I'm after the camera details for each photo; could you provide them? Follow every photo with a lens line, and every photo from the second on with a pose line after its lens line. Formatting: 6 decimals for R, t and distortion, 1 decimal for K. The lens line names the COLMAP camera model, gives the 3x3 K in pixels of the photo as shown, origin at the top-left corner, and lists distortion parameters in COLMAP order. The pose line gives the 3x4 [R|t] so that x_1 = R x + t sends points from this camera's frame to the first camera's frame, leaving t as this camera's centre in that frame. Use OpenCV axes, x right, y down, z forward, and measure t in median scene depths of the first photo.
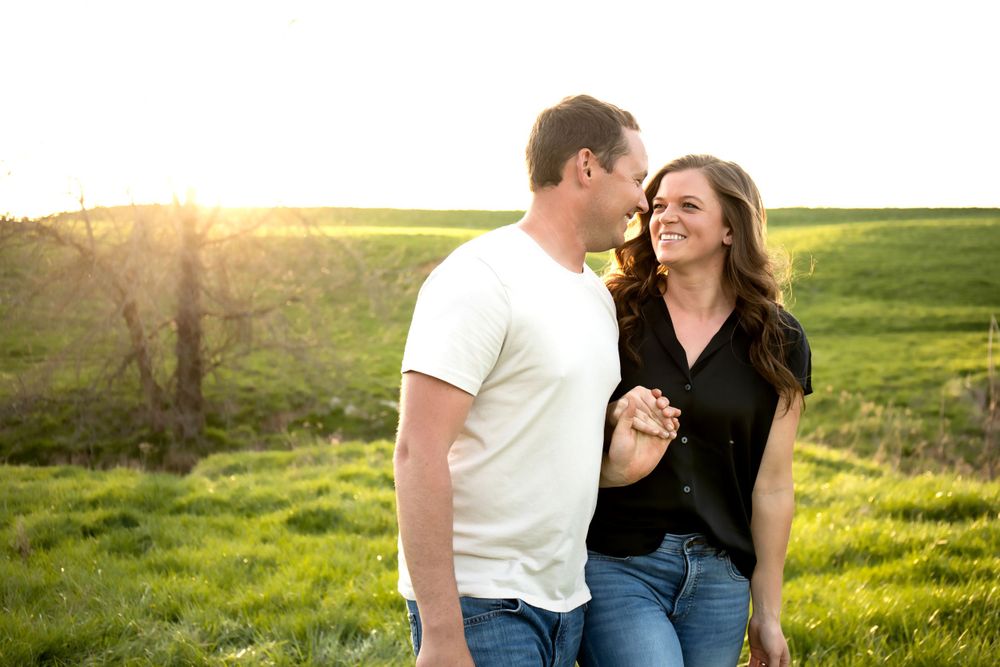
lens RADIAL K [[1205.7, 0, 499.4], [0, 1205.7, 333.1], [0, 0, 1]] dist [-0.119618, 0.000000]
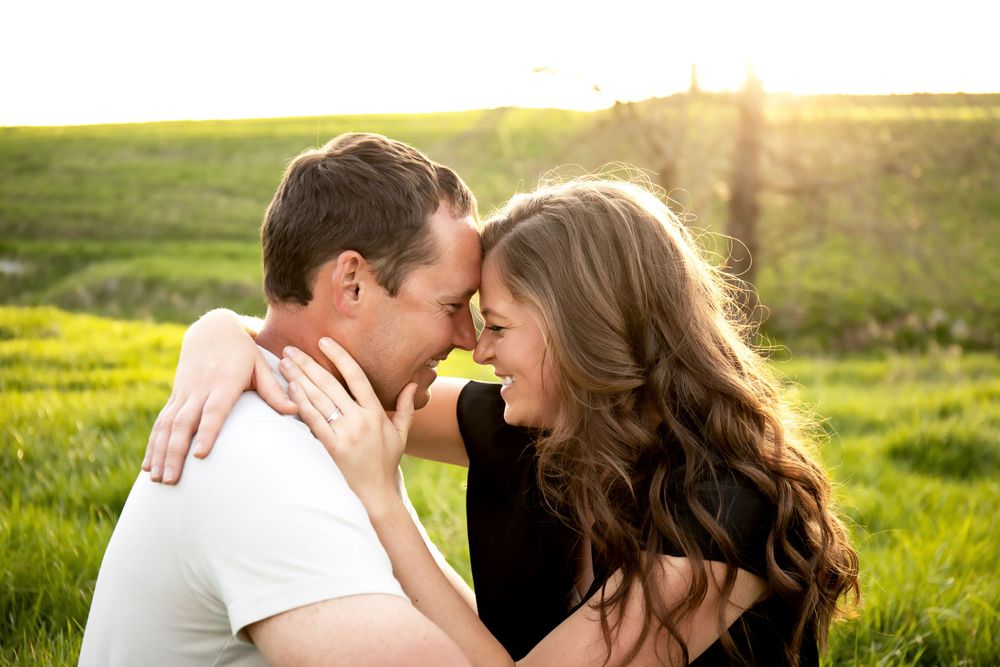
lens RADIAL K [[1423.7, 0, 499.6], [0, 1423.7, 334.5], [0, 0, 1]] dist [0.080523, 0.000000]
pose [[0.910080, 0.059142, -0.410192, -0.026065], [-0.033721, 0.997051, 0.068939, 0.022323], [0.413059, -0.048908, 0.909390, 0.116930]]
